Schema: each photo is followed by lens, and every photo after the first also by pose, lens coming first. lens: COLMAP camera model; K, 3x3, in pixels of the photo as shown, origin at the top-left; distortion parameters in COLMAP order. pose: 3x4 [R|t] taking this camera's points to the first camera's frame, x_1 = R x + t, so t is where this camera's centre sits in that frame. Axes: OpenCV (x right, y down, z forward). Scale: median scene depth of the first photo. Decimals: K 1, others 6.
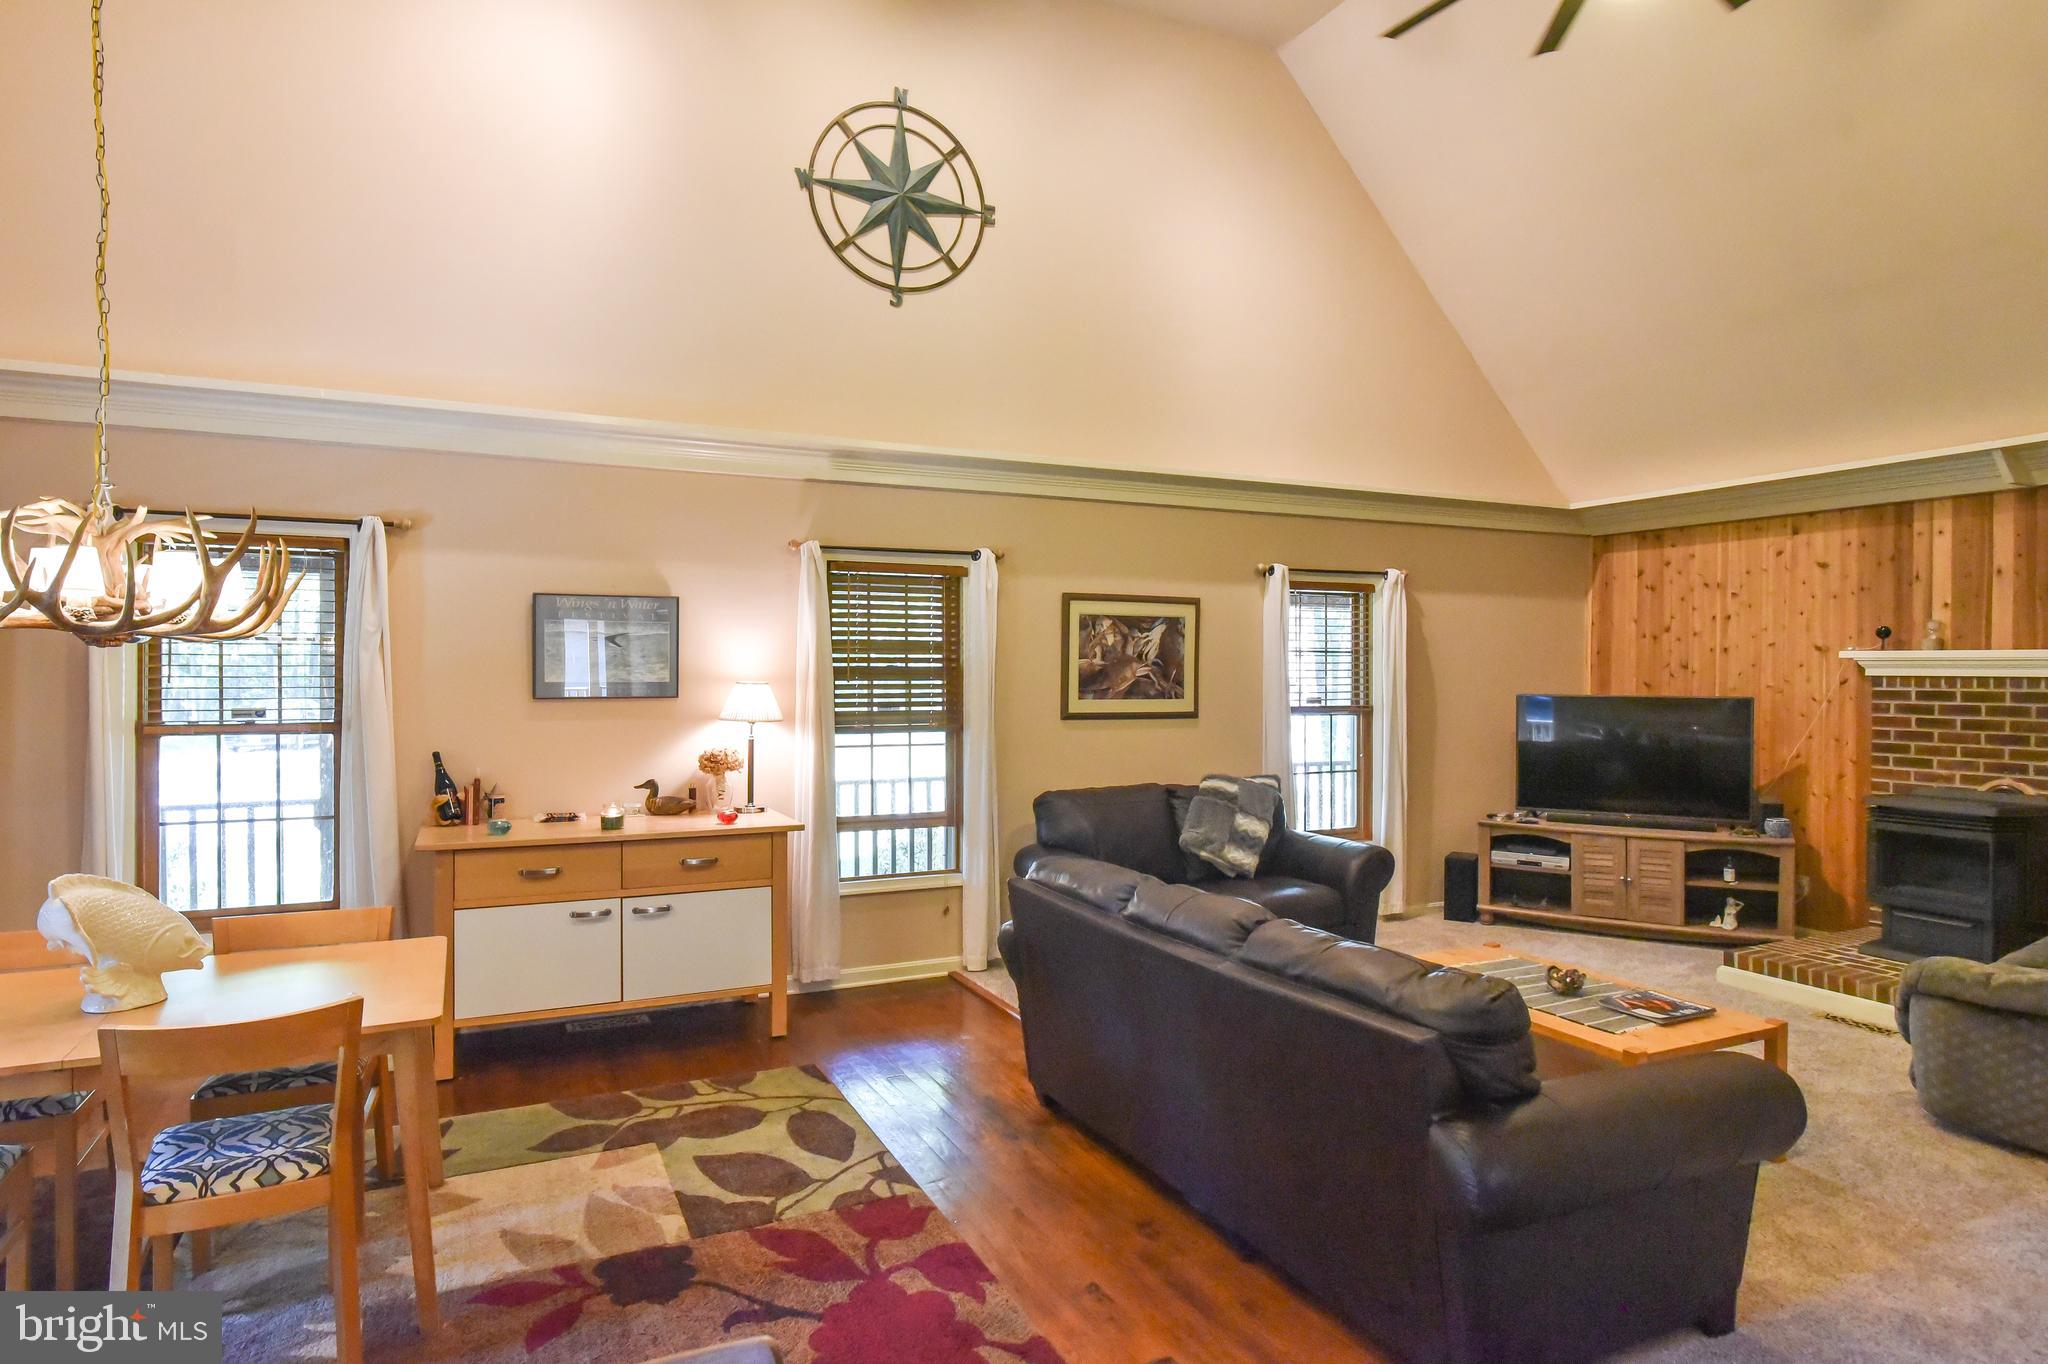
lens RADIAL K [[1177.5, 0, 971.0], [0, 1177.5, 689.2], [0, 0, 1]] dist [-0.001963, 0.000295]
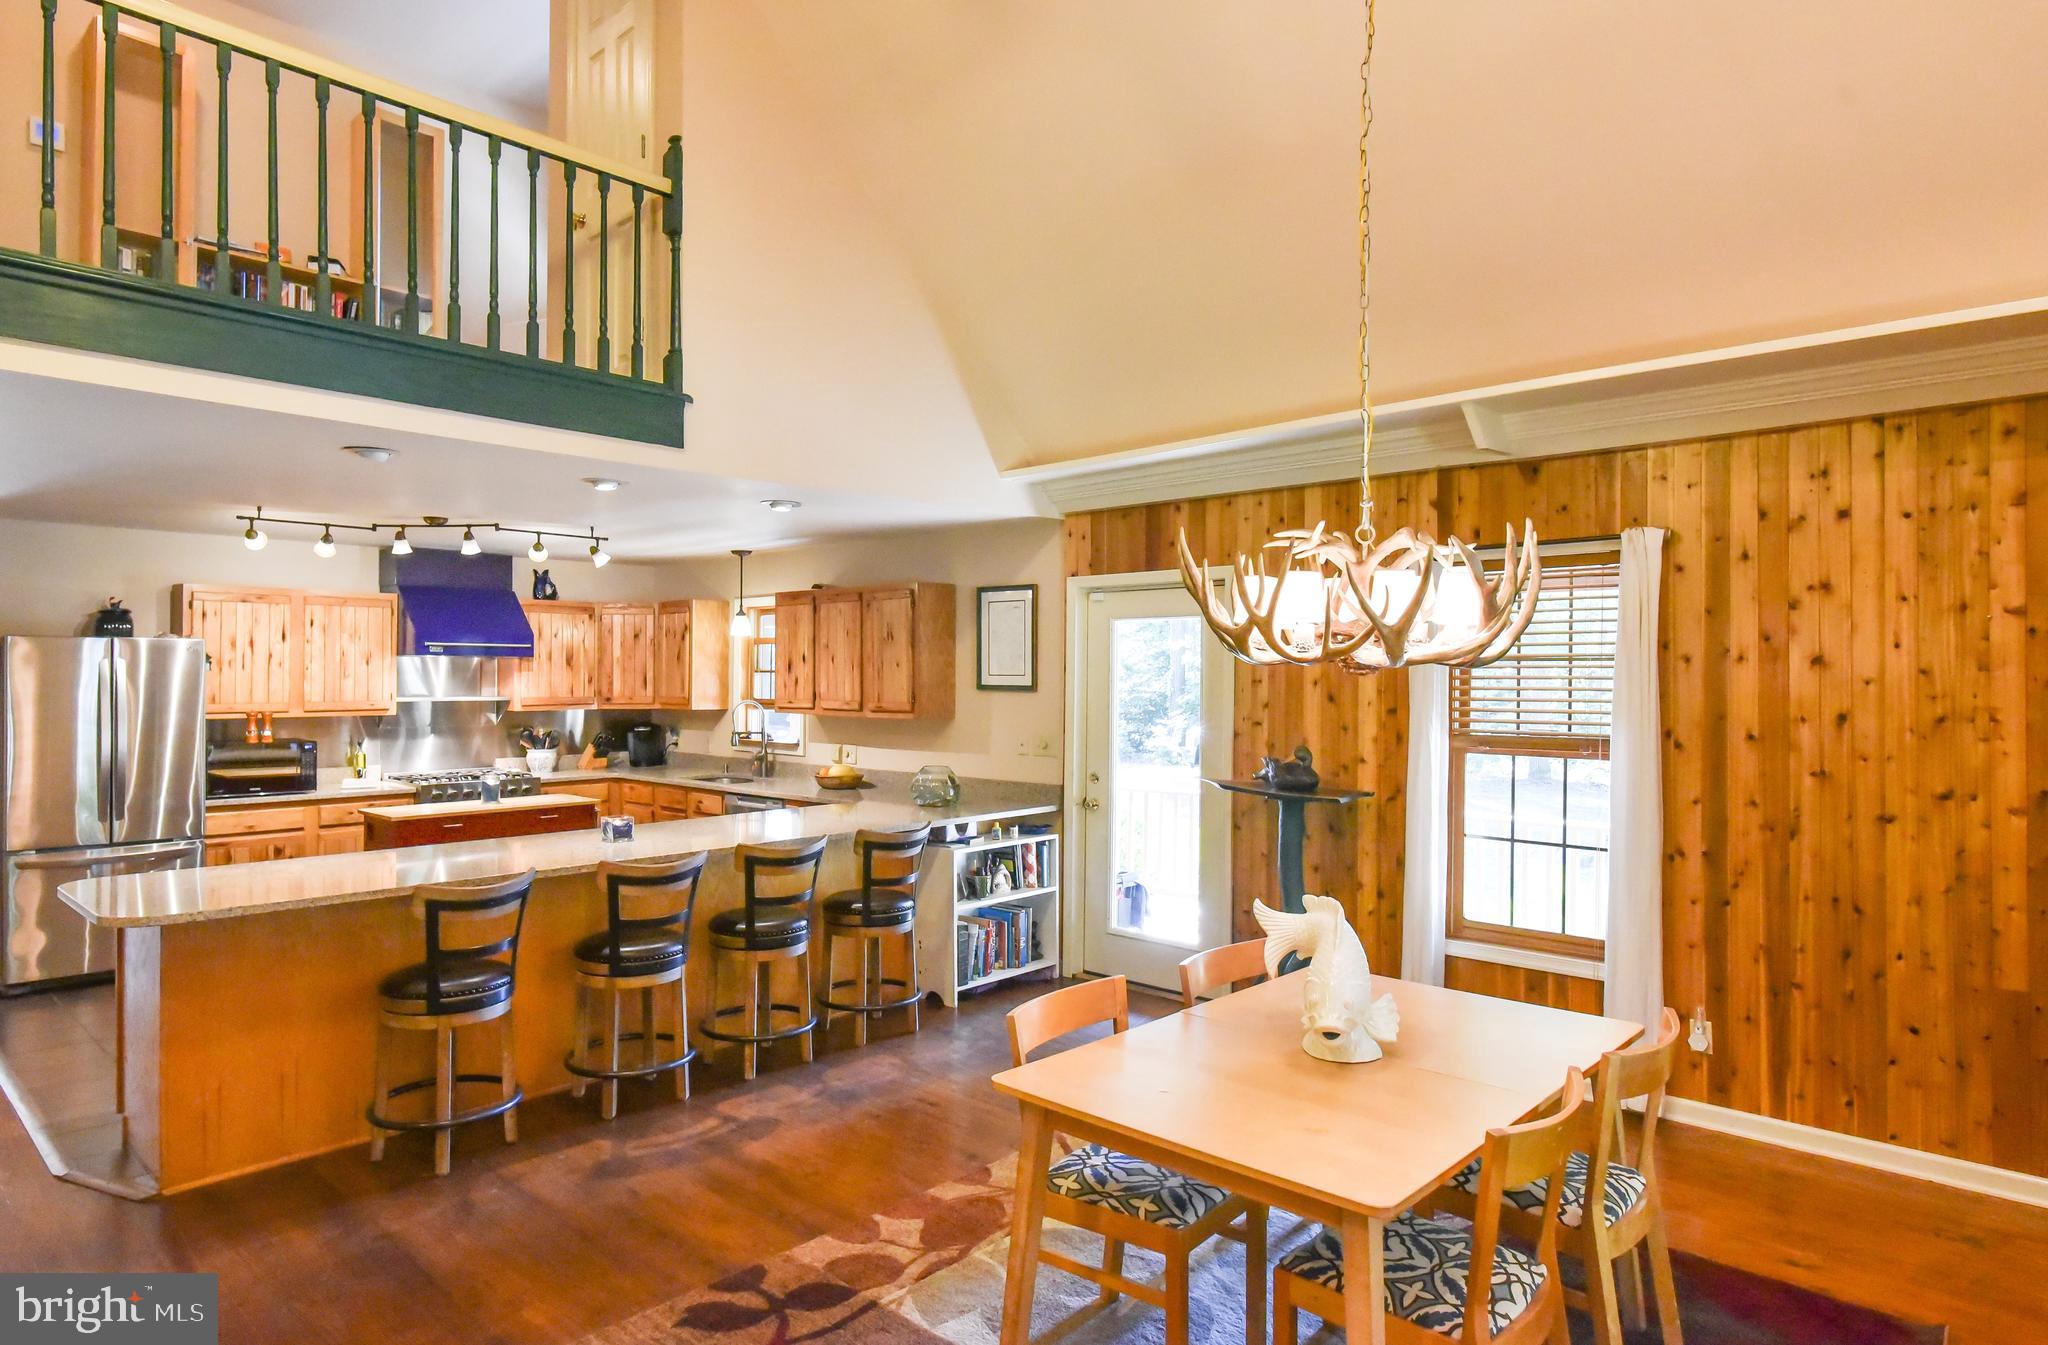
lens RADIAL K [[1177.5, 0, 1019.2], [0, 1177.5, 663.5], [0, 0, 1]] dist [-0.001963, 0.000295]
pose [[-0.926473, -0.008668, -0.376260, -0.060115], [-0.011334, 0.999924, 0.004874, -0.022475], [0.376189, 0.008781, -0.926501, 0.864118]]
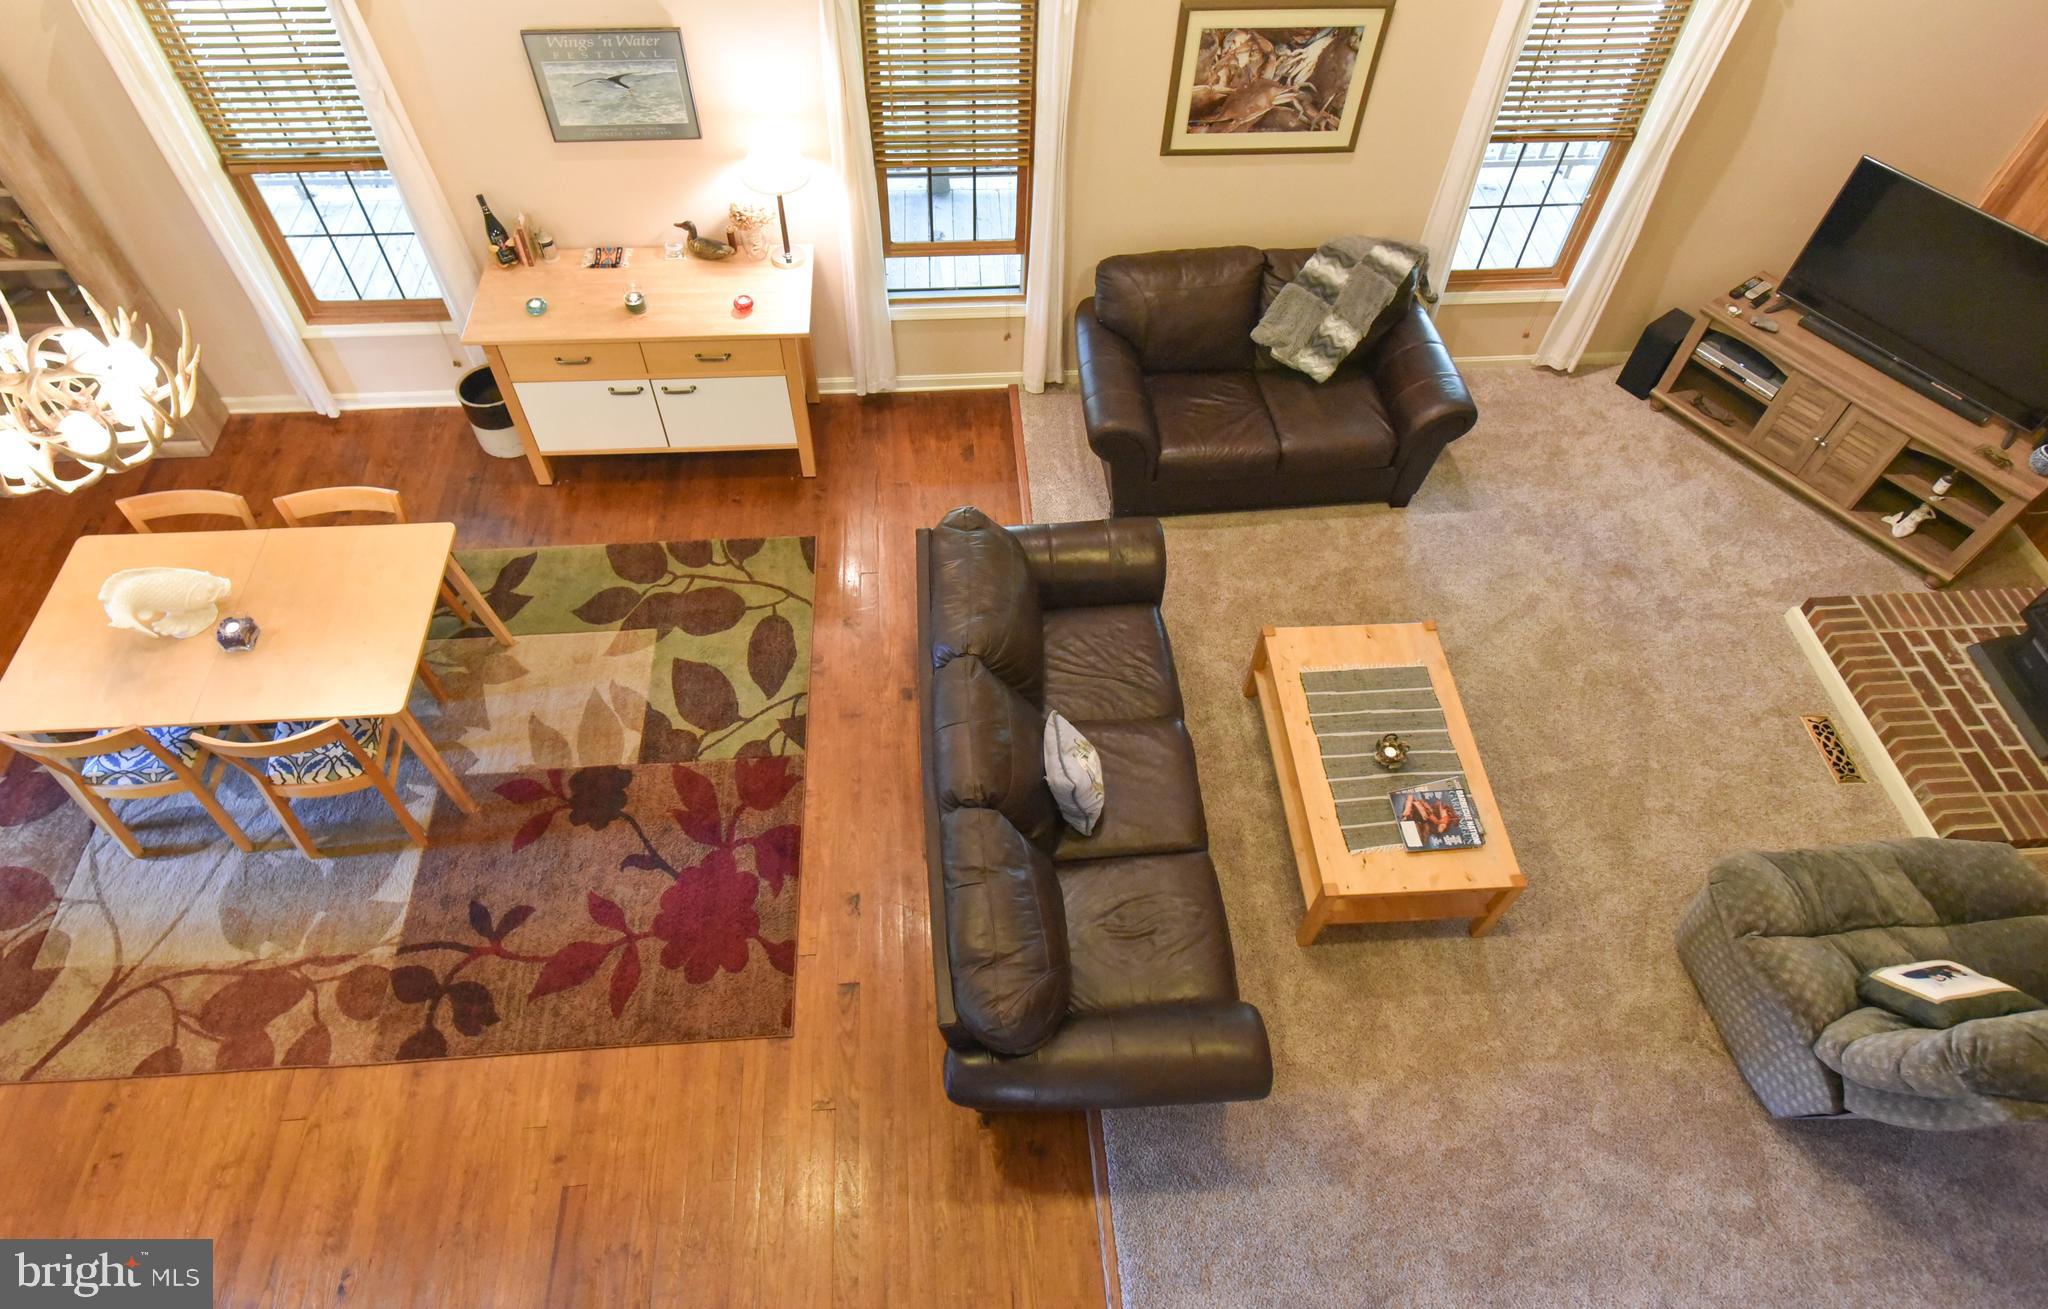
lens RADIAL K [[1196.6, 0, 978.9], [0, 1196.6, 640.3], [0, 0, 1]] dist [0.000850, -0.001667]
pose [[0.932448, 0.283629, -0.223821, 0.252402], [0.003284, 0.612801, 0.790231, -0.451309], [0.361290, -0.737584, 0.570473, 0.219266]]
